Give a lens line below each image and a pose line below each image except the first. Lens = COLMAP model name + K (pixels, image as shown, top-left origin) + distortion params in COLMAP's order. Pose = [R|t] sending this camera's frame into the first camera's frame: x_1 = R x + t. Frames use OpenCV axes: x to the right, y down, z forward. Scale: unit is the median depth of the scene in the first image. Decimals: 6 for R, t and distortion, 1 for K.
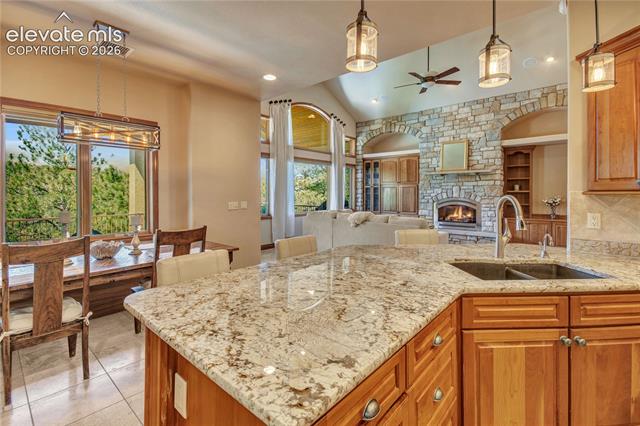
lens RADIAL K [[290.2, 0, 315.0], [0, 290.2, 196.9], [0, 0, 1]] dist [0.001003, -0.003658]
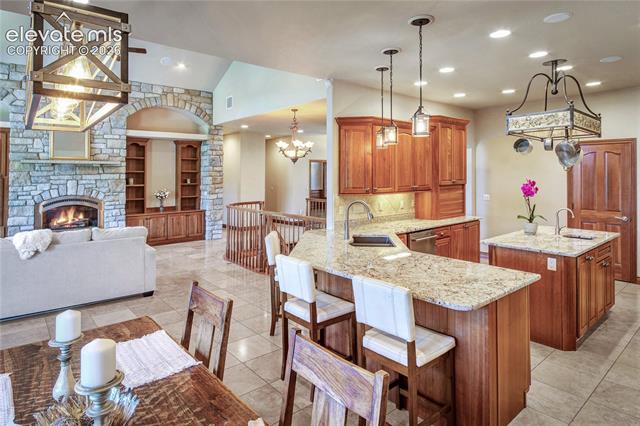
lens RADIAL K [[361.5, 0, 324.2], [0, 361.5, 170.1], [0, 0, 1]] dist [0.007566, 0.000608]
pose [[0.130741, 0.016649, 0.991277, -0.379087], [0.016265, 0.999688, -0.018936, -0.036742], [-0.991283, 0.018599, 0.130430, 0.237497]]
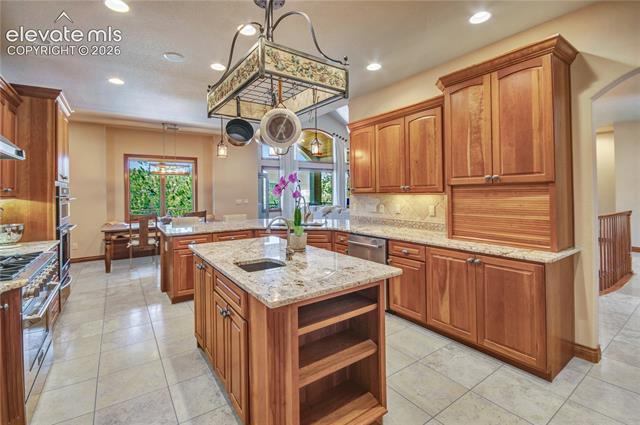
lens RADIAL K [[290.2, 0, 329.4], [0, 290.2, 192.1], [0, 0, 1]] dist [0.001003, -0.003658]
pose [[0.976247, -0.010494, -0.216407, 0.319680], [0.008274, 0.999903, -0.011163, -0.001970], [0.216503, 0.009107, 0.976240, -0.298655]]
